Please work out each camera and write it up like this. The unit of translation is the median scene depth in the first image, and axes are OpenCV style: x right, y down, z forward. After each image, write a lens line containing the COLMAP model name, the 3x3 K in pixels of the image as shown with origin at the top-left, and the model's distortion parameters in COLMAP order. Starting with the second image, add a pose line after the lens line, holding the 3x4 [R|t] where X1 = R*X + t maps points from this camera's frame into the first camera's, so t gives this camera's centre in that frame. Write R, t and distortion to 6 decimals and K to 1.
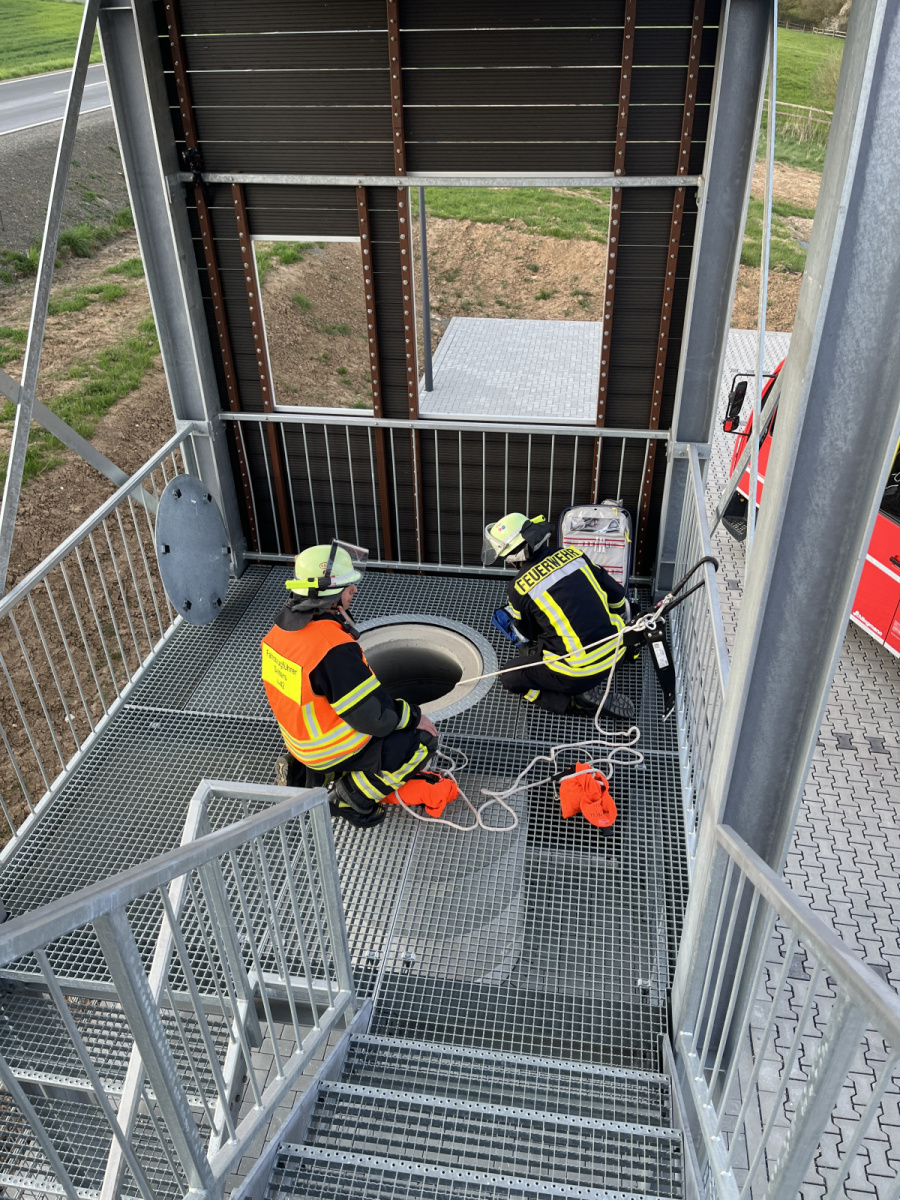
lens RADIAL K [[899.7, 0, 458.1], [0, 899.7, 614.9], [0, 0, 1]] dist [0.073637, -0.101028]
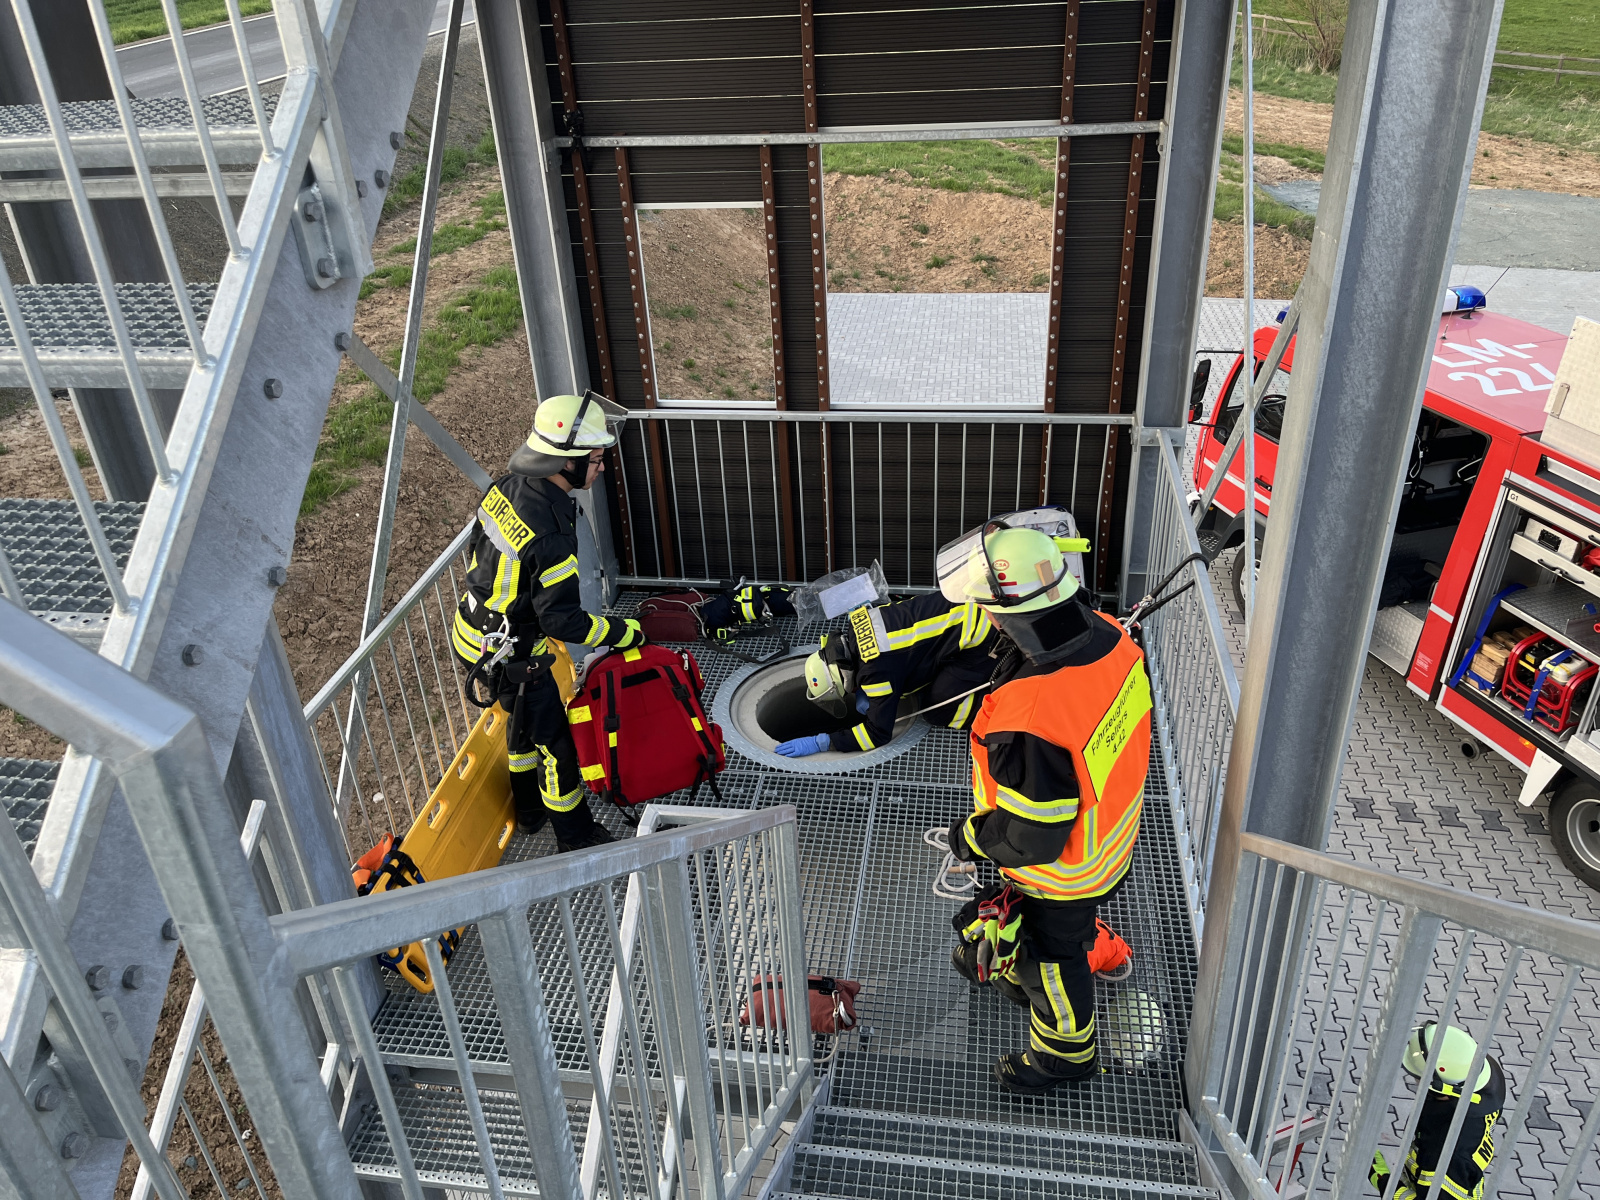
lens RADIAL K [[1199.6, 0, 793.0], [0, 1199.6, 592.2], [0, 0, 1]] dist [0.073637, -0.101028]
pose [[0.999447, -0.024415, -0.022560, -0.059181], [0.022651, 0.996898, -0.075371, 0.036492], [0.024330, 0.074818, 0.996900, -0.104053]]
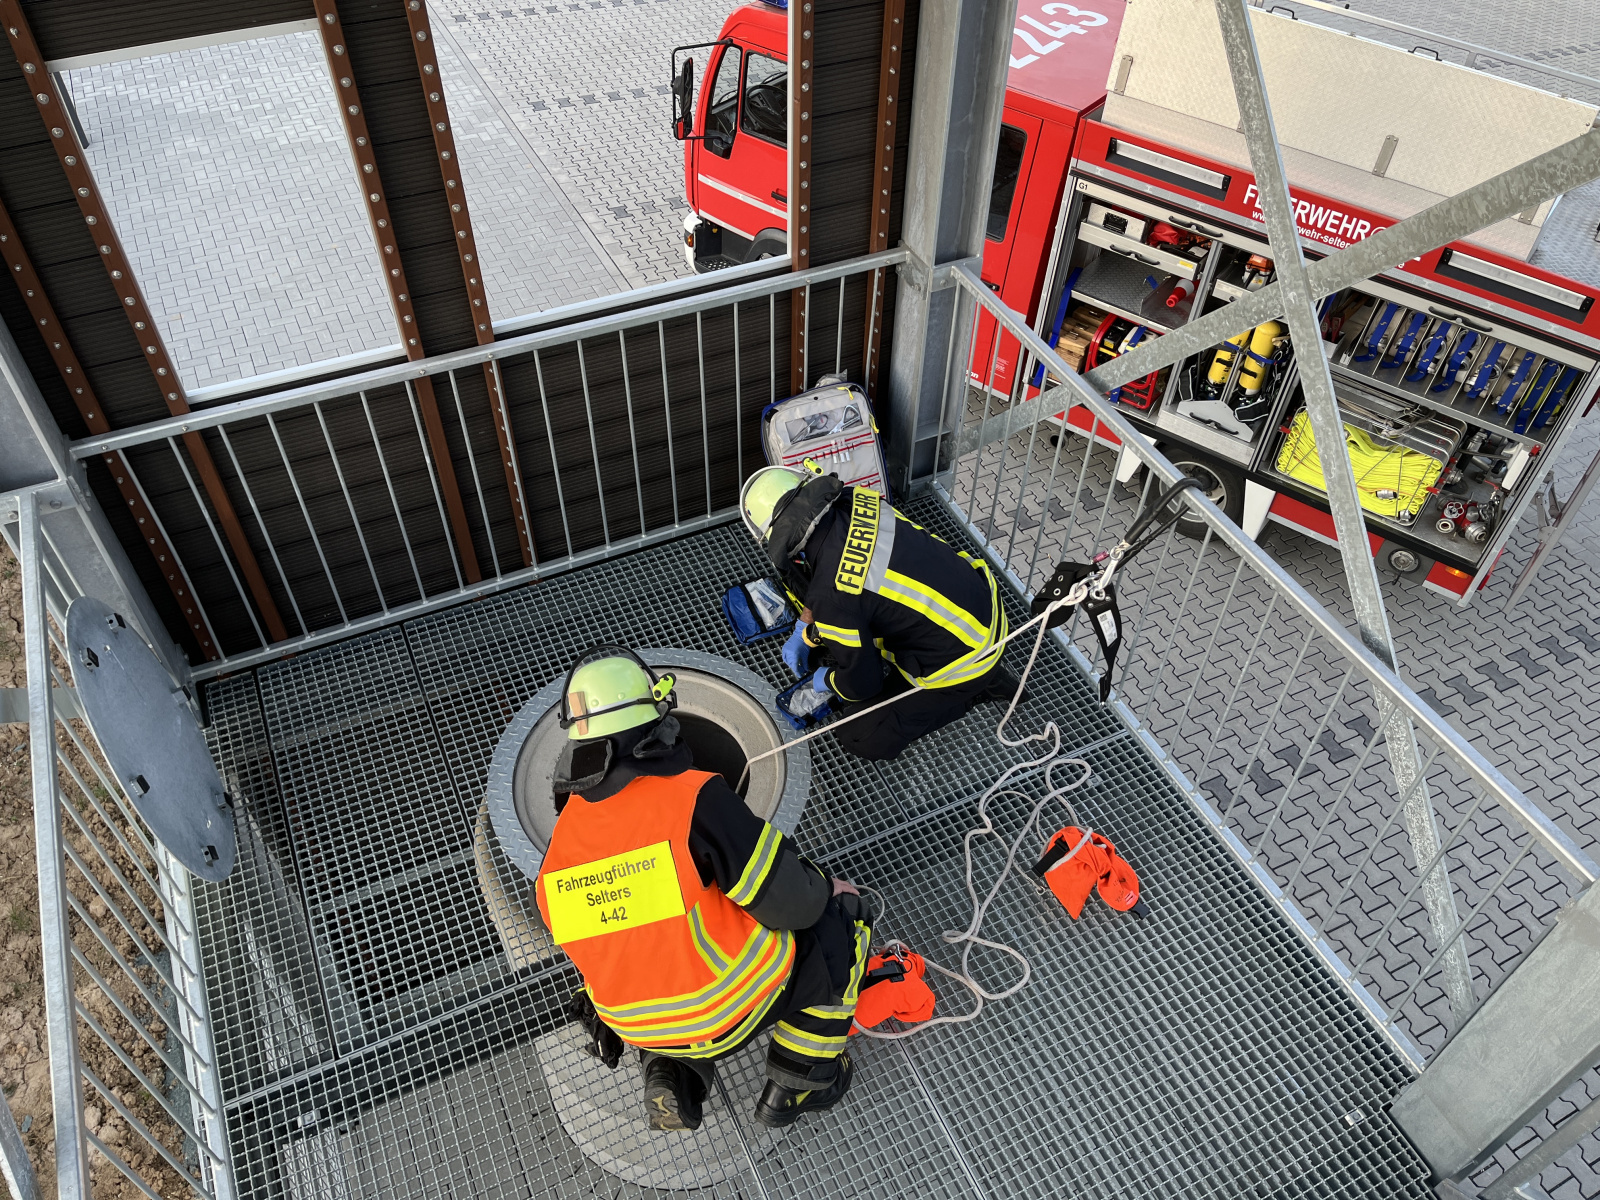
lens RADIAL K [[1199.6, 0, 816.1], [0, 1199.6, 593.5], [0, 0, 1]] dist [0.073637, -0.101028]
pose [[0.823921, -0.383232, 0.417477, -0.250526], [0.285605, 0.917082, 0.278192, -0.231795], [-0.489473, -0.109975, 0.865056, 0.286289]]
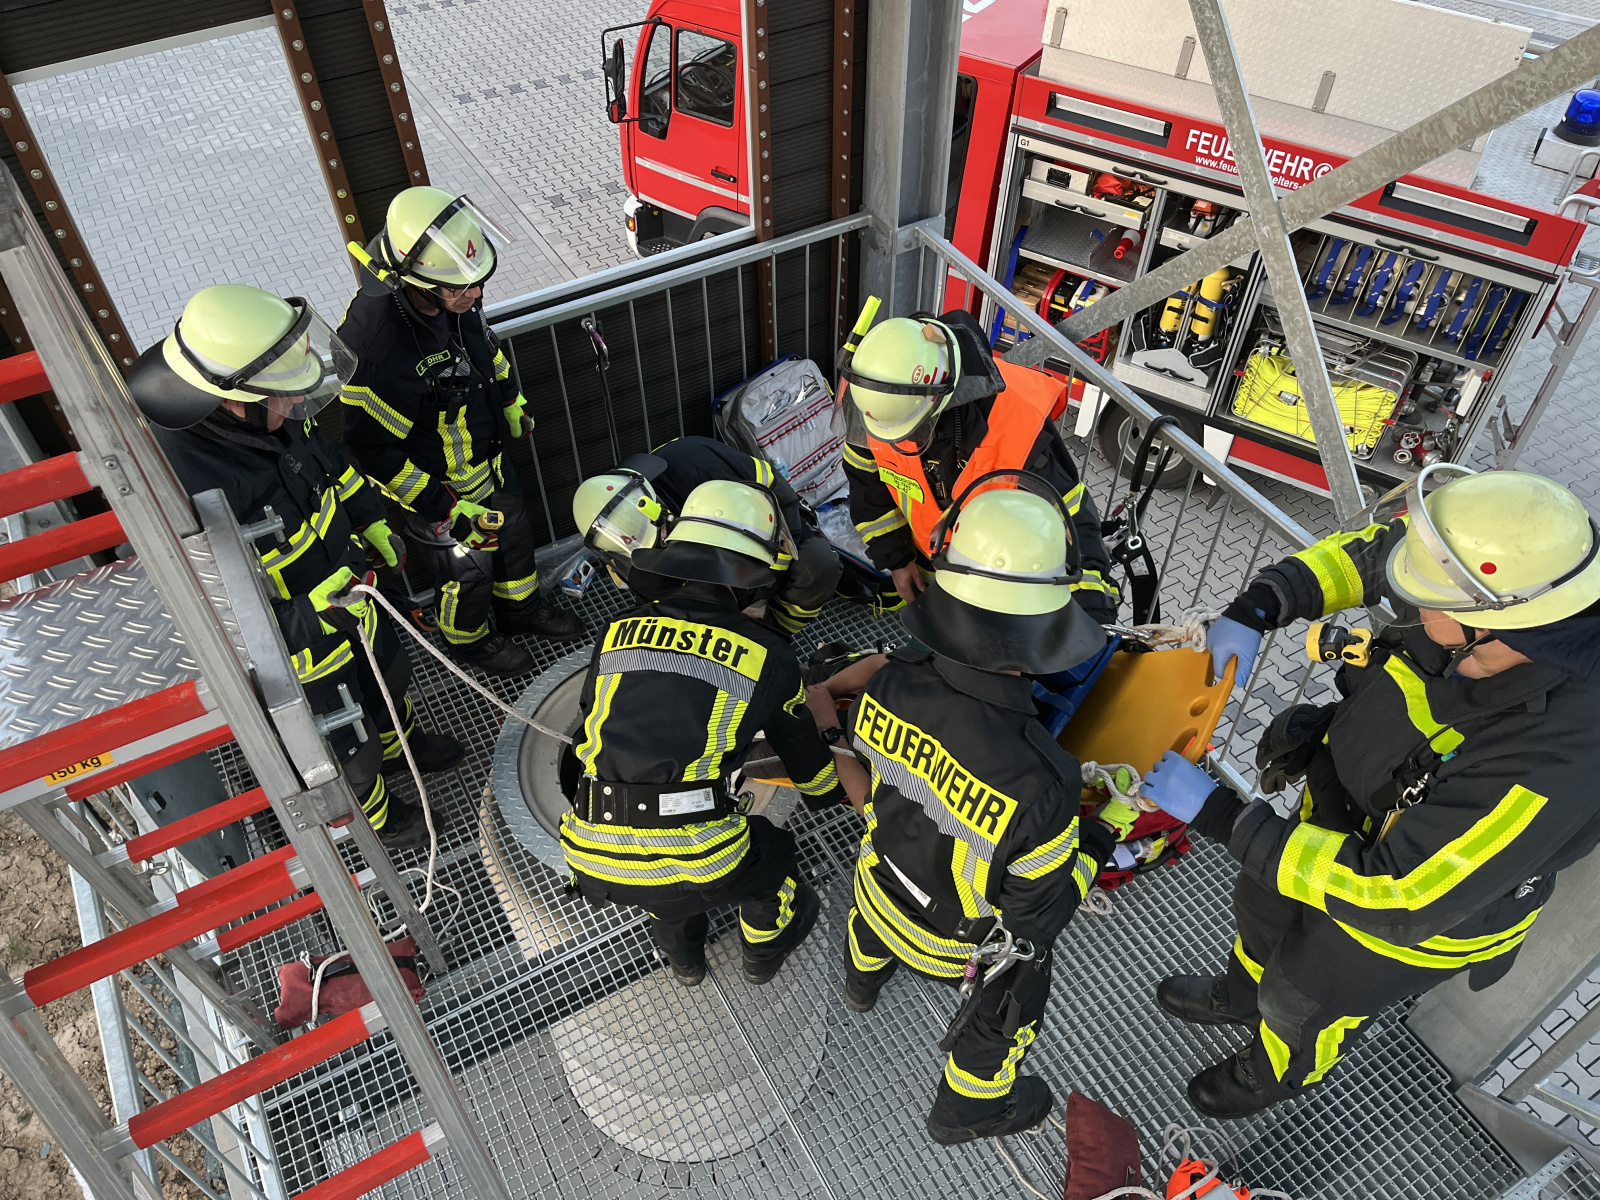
lens RADIAL K [[1199.6, 0, 795.6], [0, 1199.6, 596.7], [0, 0, 1]] dist [0.073637, -0.101028]
pose [[0.785537, -0.449075, 0.425750, -0.273616], [0.344620, 0.888916, 0.301771, -0.233612], [-0.513974, -0.090330, 0.853036, 0.291584]]
